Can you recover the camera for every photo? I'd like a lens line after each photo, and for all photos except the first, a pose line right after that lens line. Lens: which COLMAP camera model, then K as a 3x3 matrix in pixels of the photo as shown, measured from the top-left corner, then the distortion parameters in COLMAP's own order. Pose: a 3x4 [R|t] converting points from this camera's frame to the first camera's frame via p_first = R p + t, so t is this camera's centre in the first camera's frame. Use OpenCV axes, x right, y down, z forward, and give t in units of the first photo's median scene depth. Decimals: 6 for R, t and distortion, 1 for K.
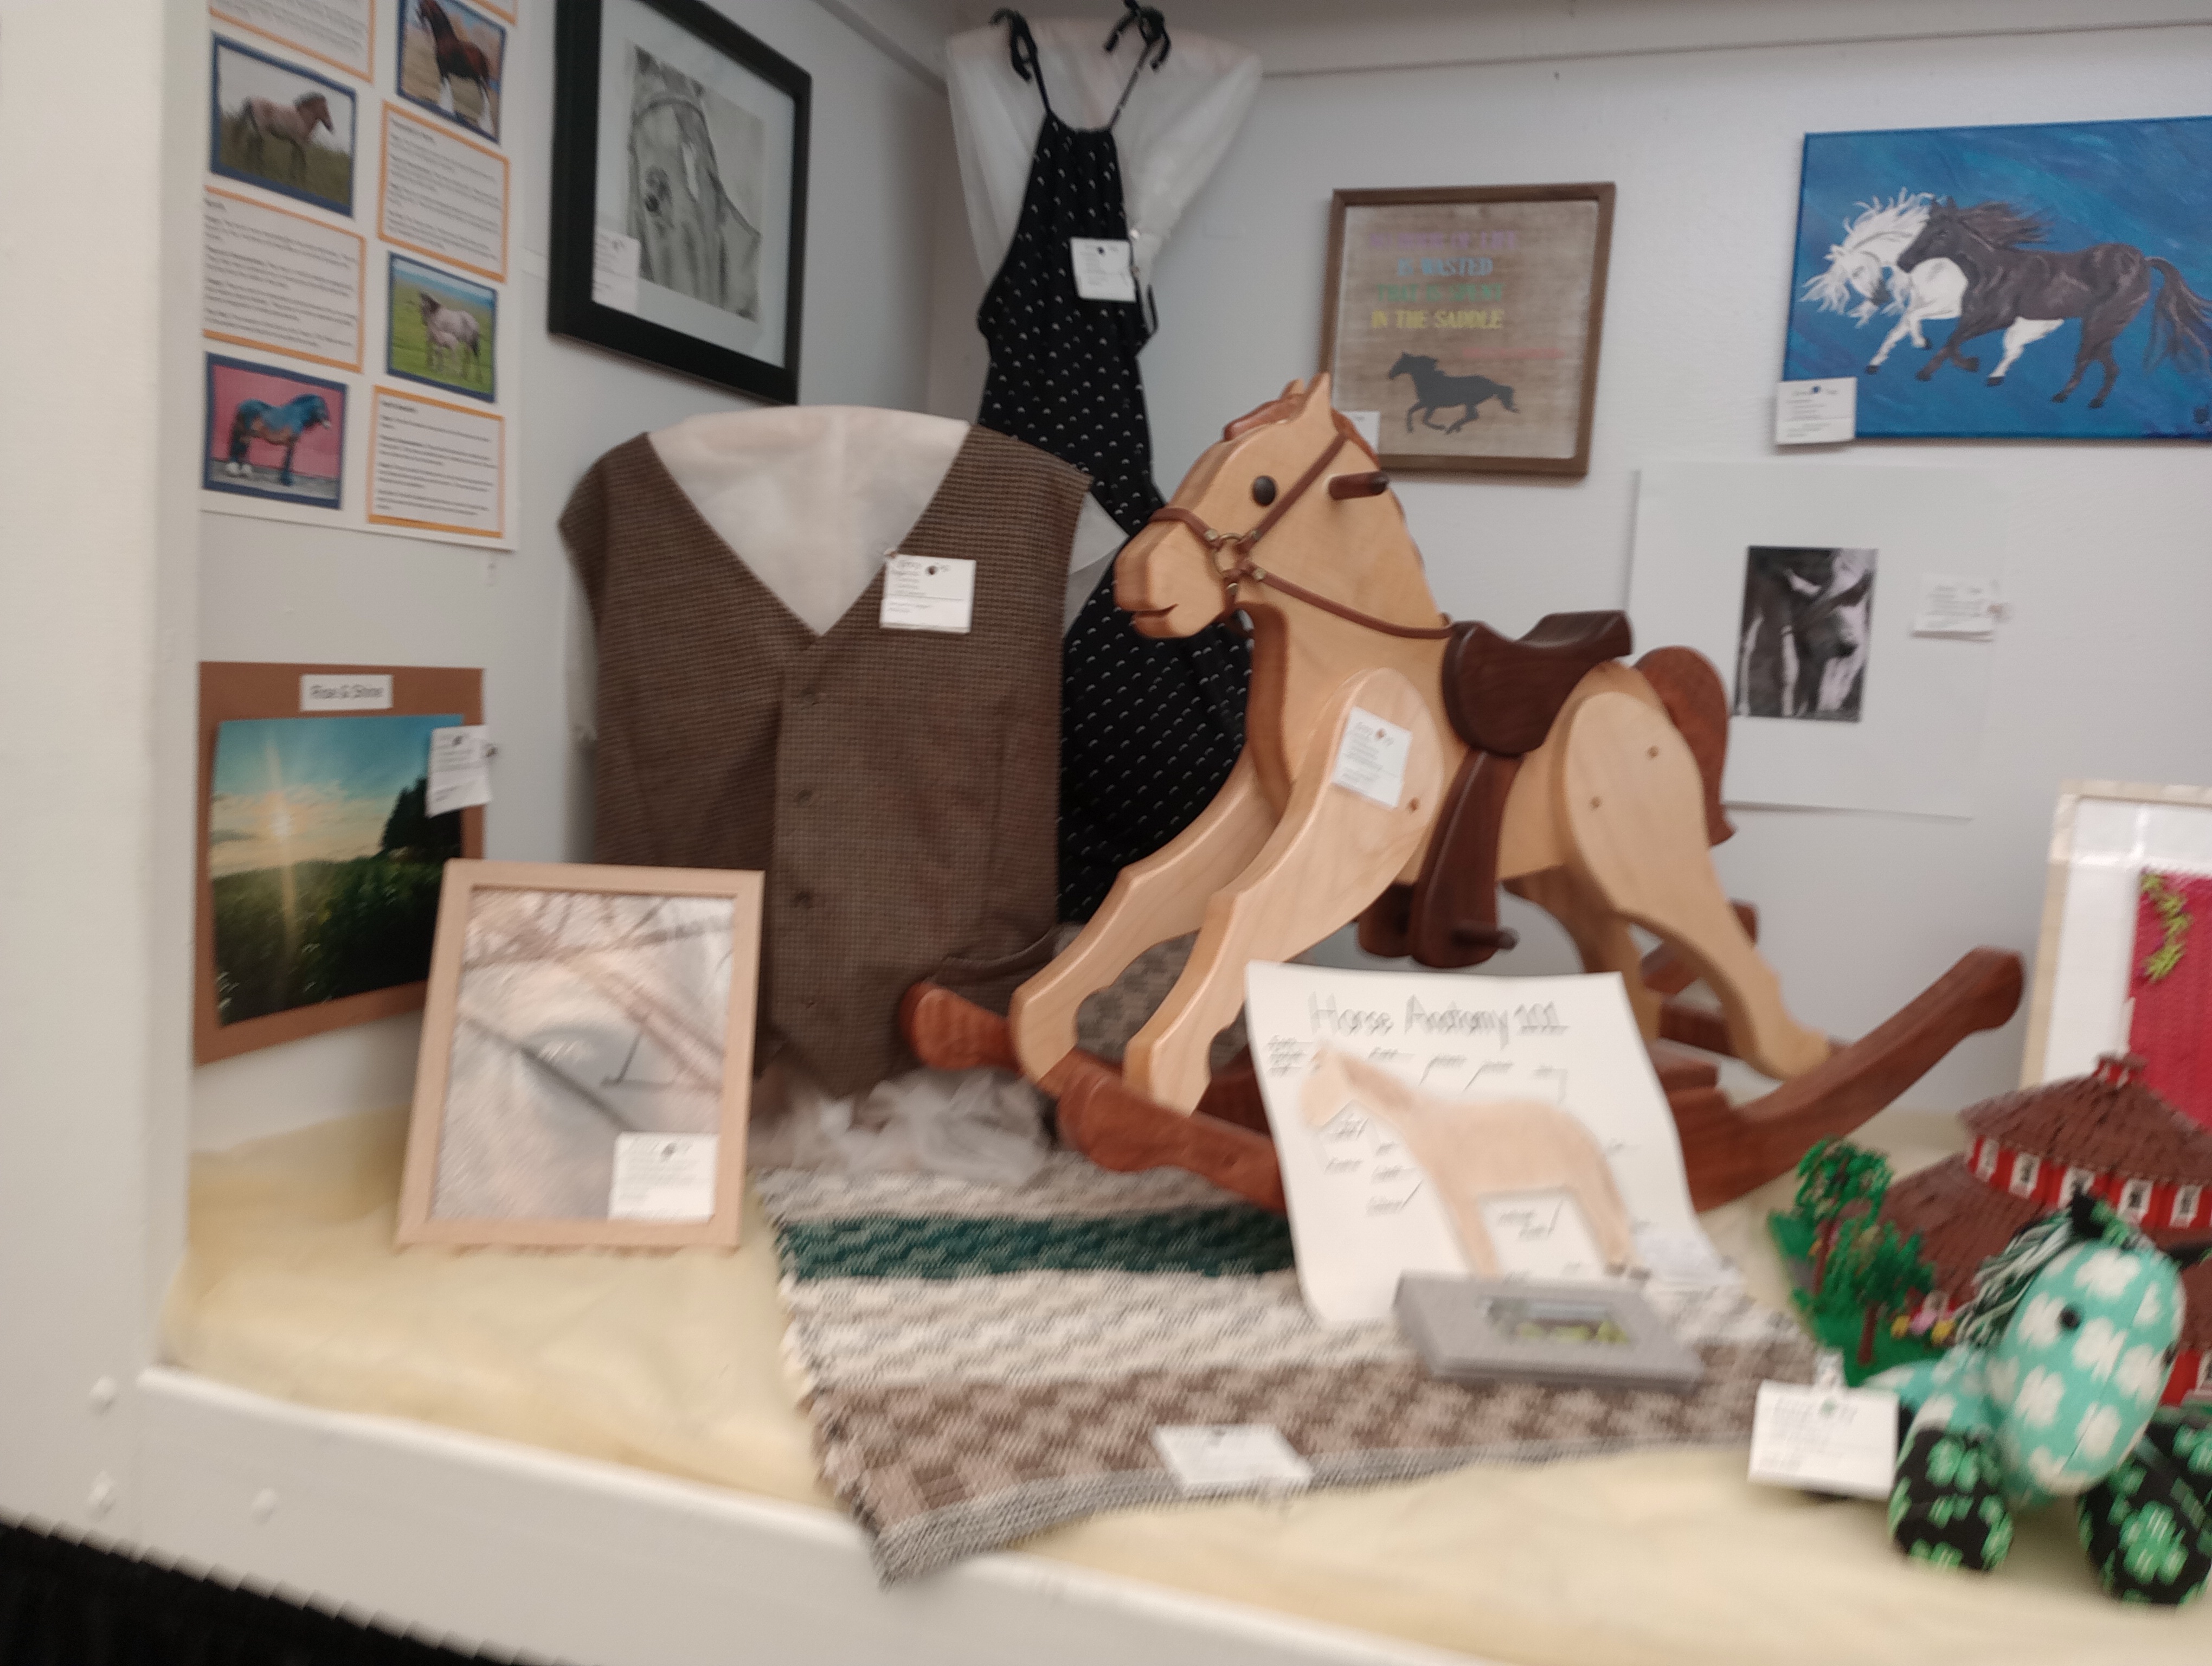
lens RADIAL K [[1822.6, 0, 1066.4], [0, 1822.6, 829.1], [0, 0, 1]] dist [0.062914, -0.081765]
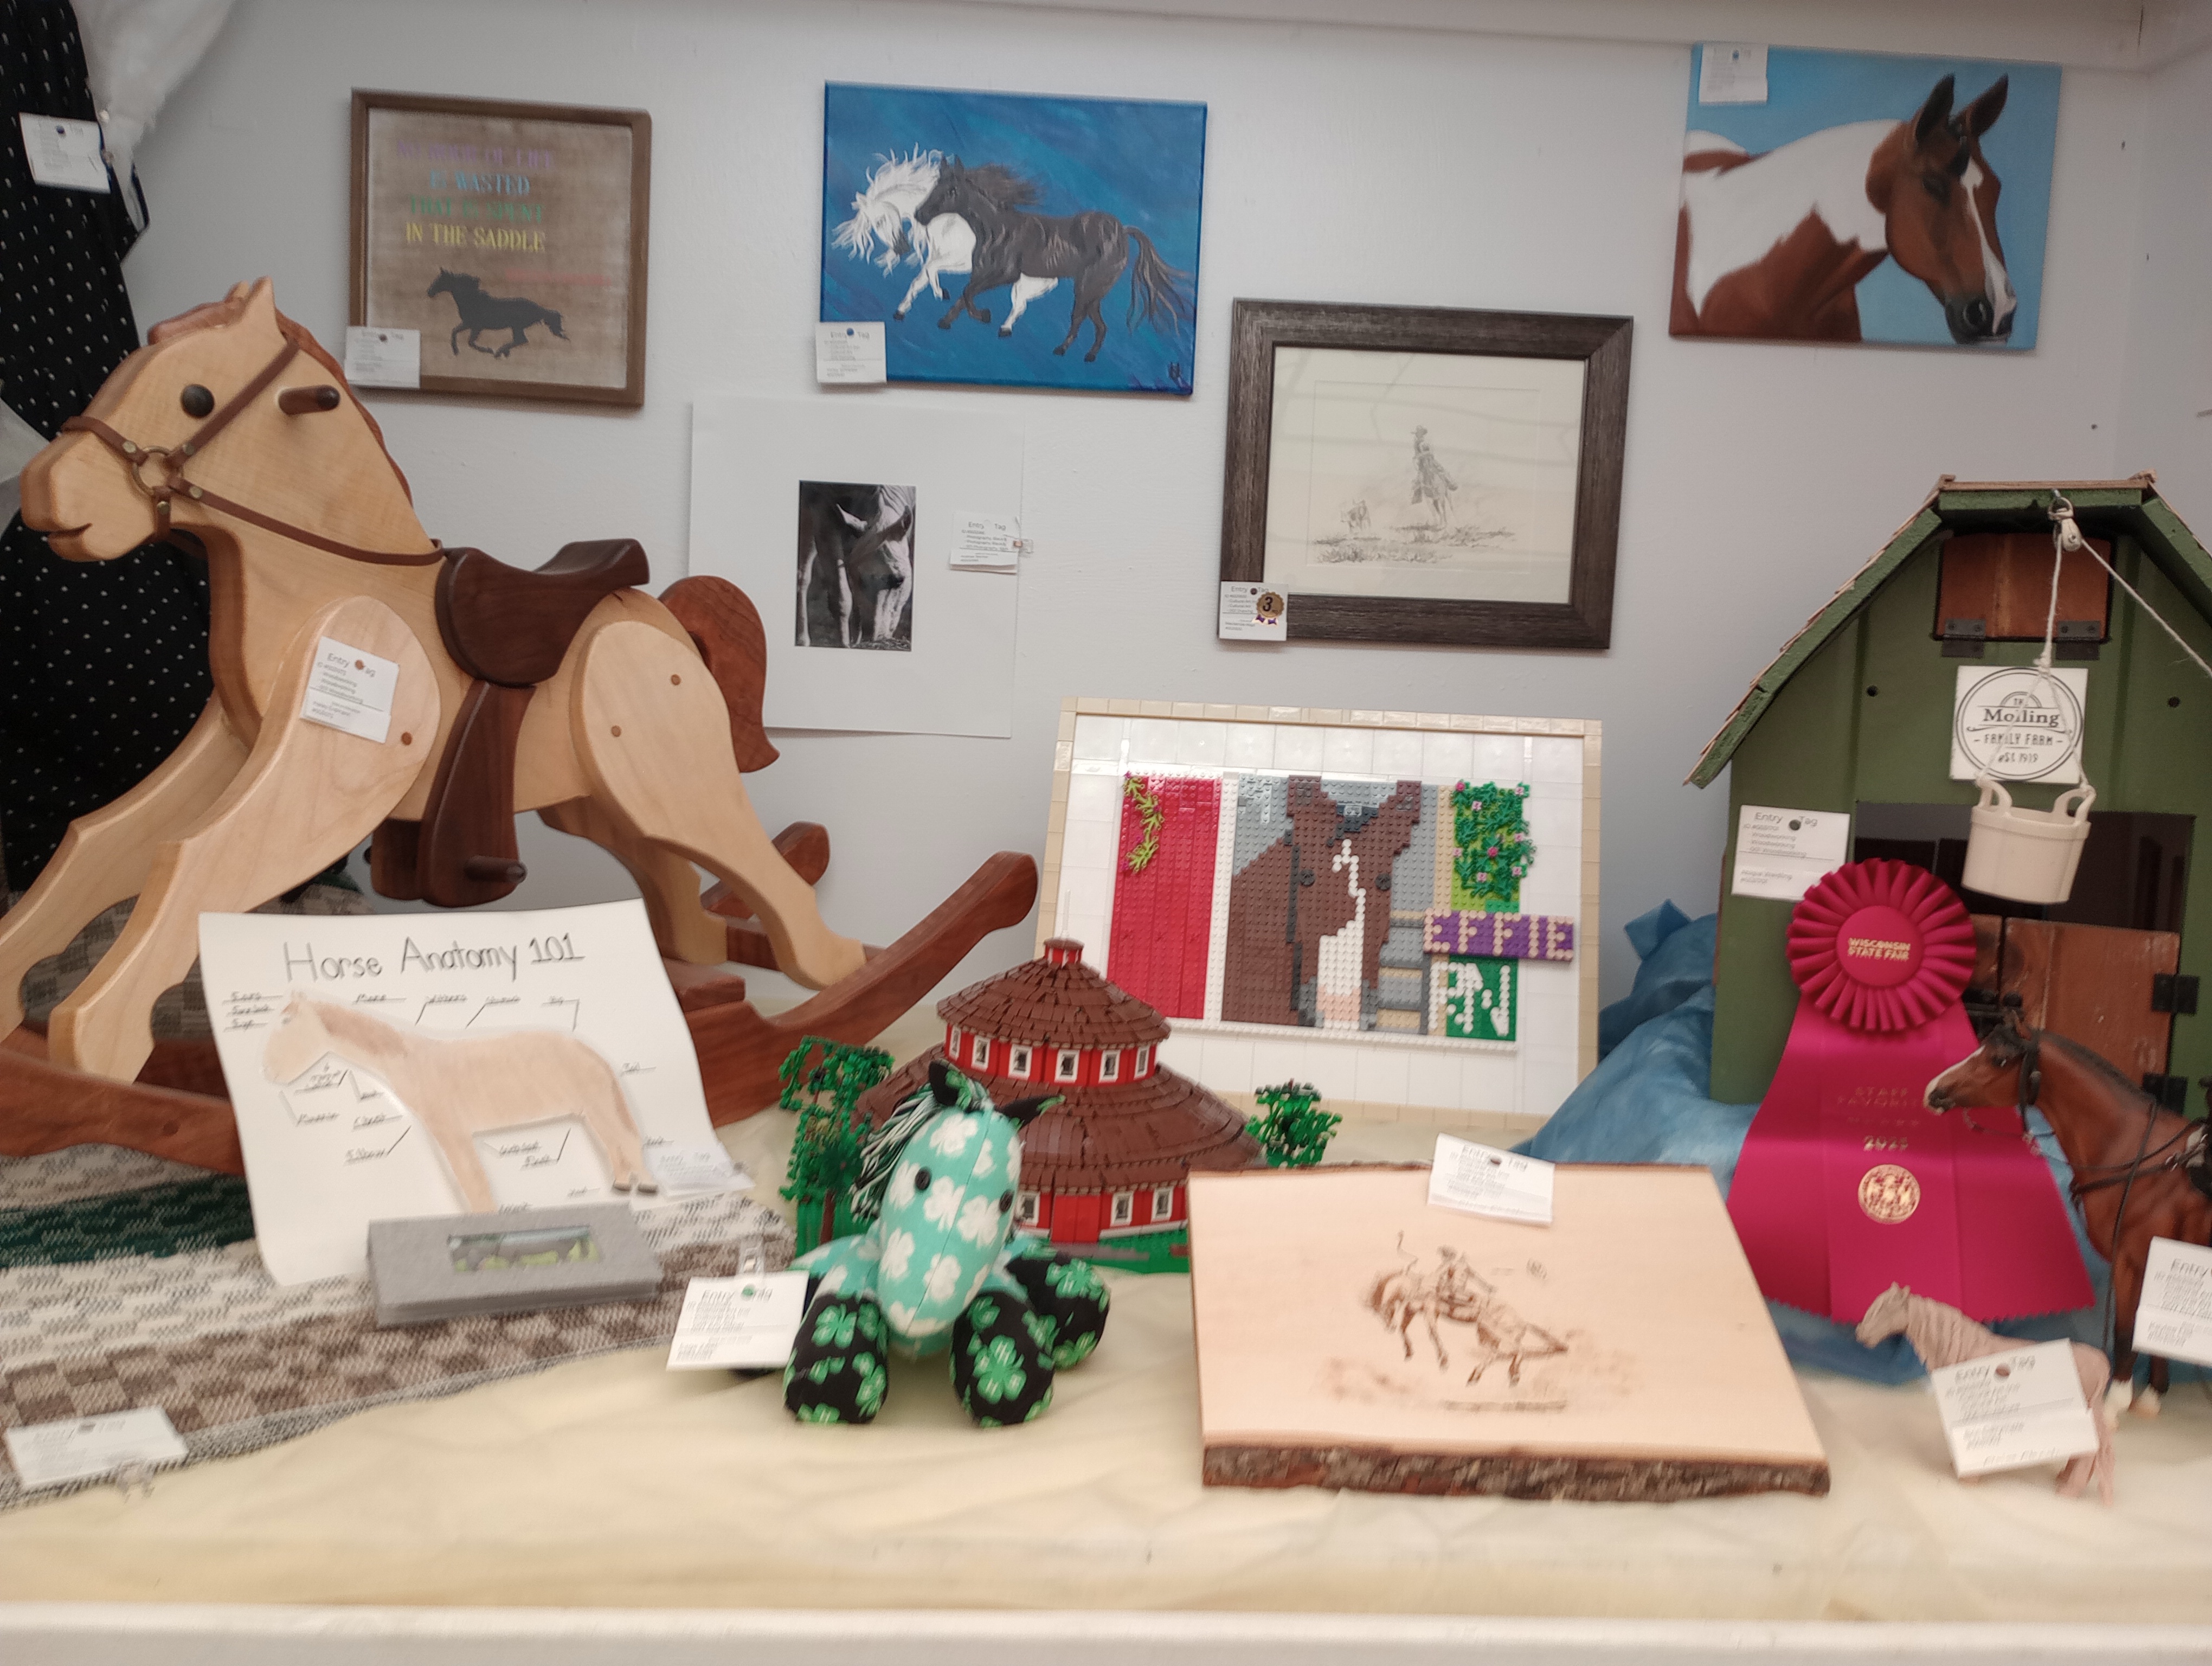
lens RADIAL K [[1822.6, 0, 1066.4], [0, 1822.6, 829.1], [0, 0, 1]] dist [0.062914, -0.081765]
pose [[0.926841, -0.052976, 0.371697, 0.147190], [0.042028, 0.998412, 0.037500, 0.012478], [-0.373094, -0.019134, 0.927596, -0.025388]]
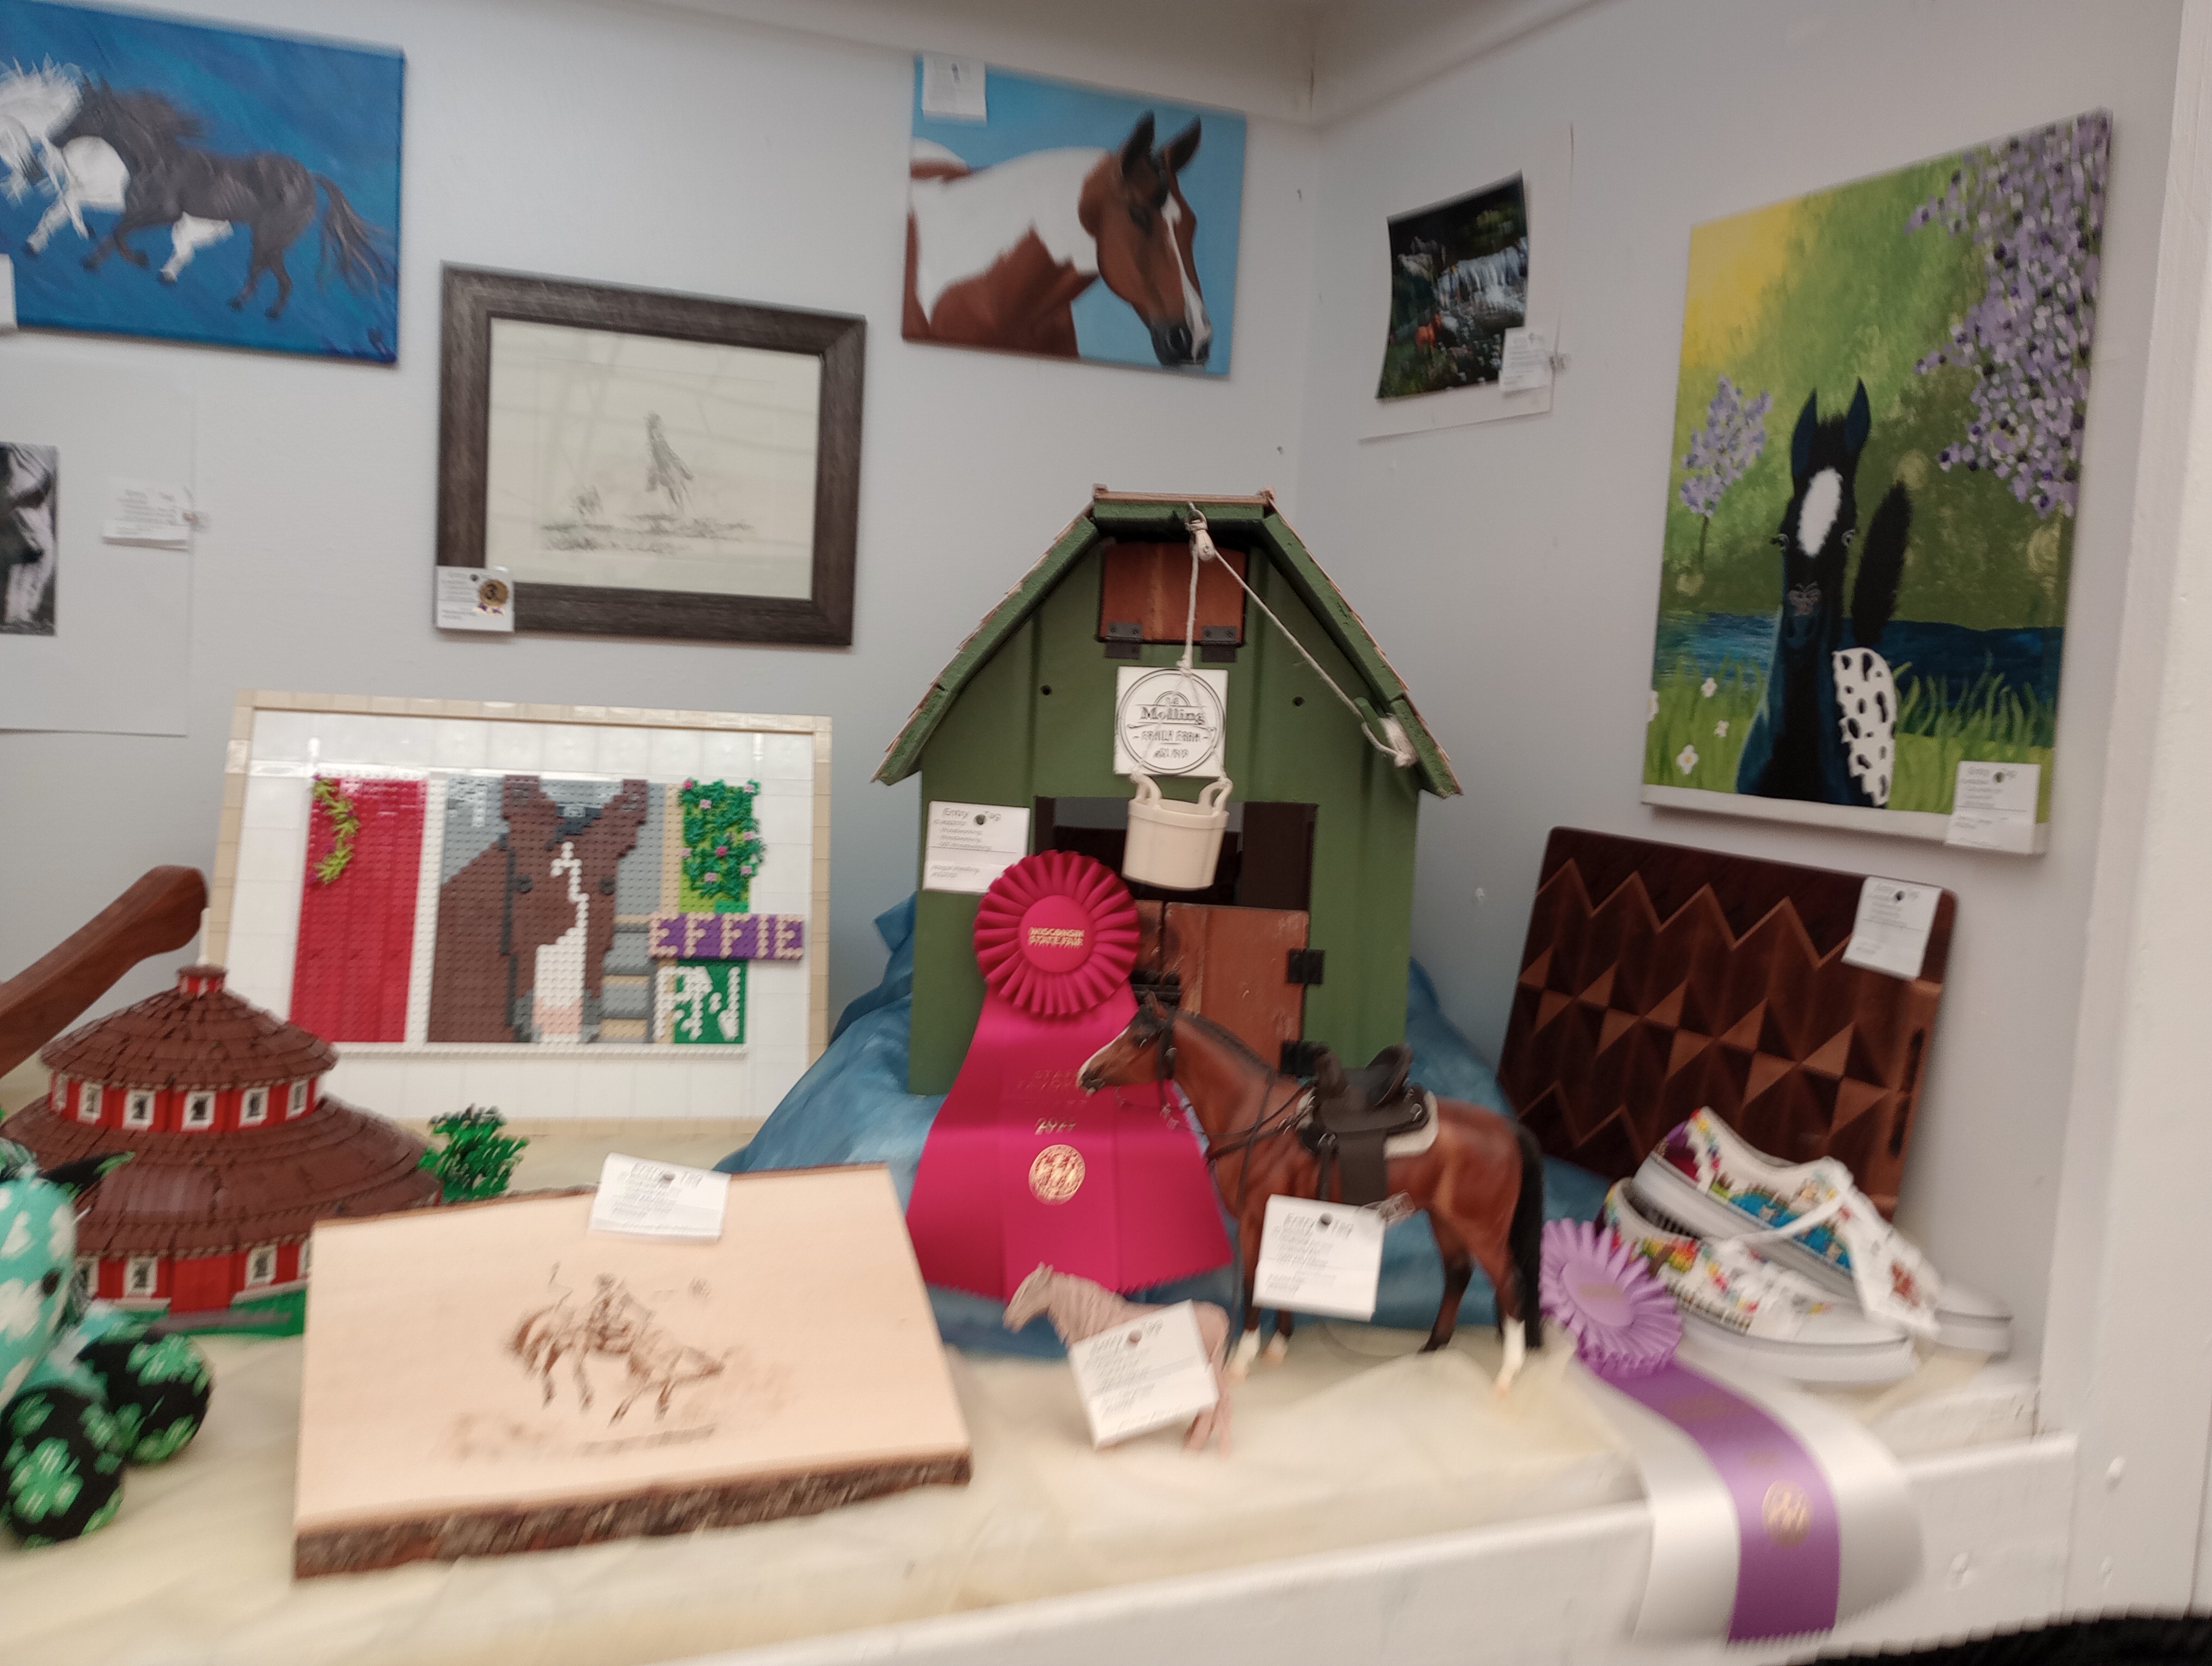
lens RADIAL K [[1827.6, 0, 1052.0], [0, 1827.6, 817.9], [0, 0, 1]] dist [0.063251, -0.099837]
pose [[0.748294, -0.069233, 0.659744, 0.237357], [0.047644, 0.997580, 0.050646, 0.013444], [-0.661654, -0.006465, 0.749782, -0.038841]]
